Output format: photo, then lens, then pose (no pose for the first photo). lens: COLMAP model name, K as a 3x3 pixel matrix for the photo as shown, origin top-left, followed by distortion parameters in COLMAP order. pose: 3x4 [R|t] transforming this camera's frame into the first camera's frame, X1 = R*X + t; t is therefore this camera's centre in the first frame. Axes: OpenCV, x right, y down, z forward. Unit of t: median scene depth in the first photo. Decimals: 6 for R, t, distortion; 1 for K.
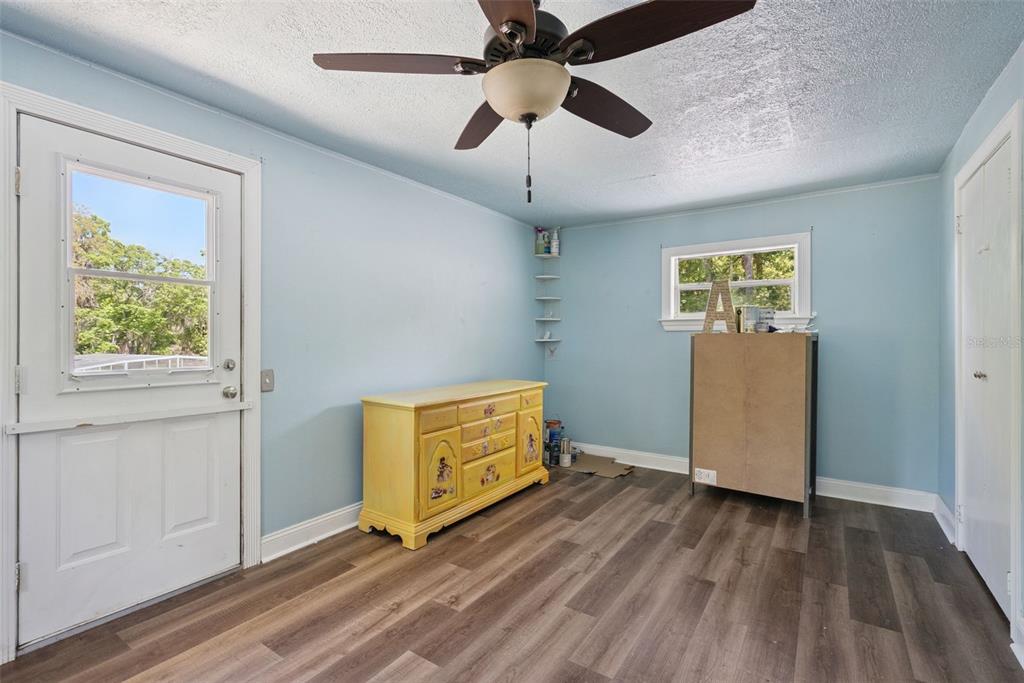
lens RADIAL K [[469.3, 0, 510.8], [0, 469.3, 340.3], [0, 0, 1]] dist [-0.001970, 0.002309]
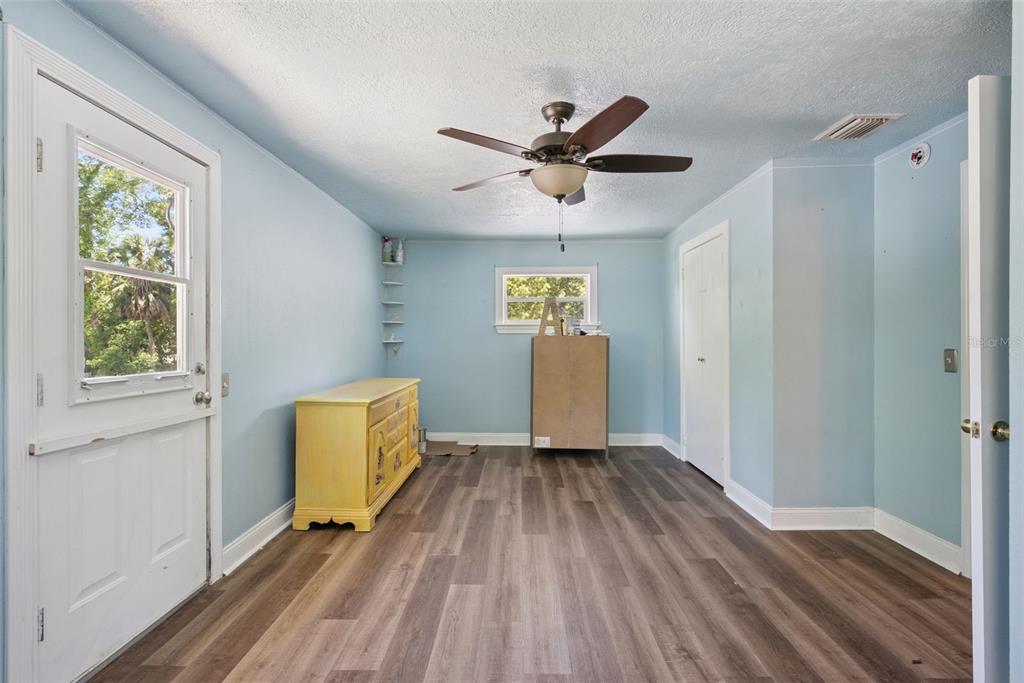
lens RADIAL K [[469.3, 0, 513.5], [0, 469.3, 339.6], [0, 0, 1]] dist [-0.001970, 0.002309]
pose [[0.837160, -0.001248, 0.546957, -0.509531], [0.003599, 0.999988, -0.003228, -0.000245], [-0.546946, 0.004671, 0.837155, -0.109629]]
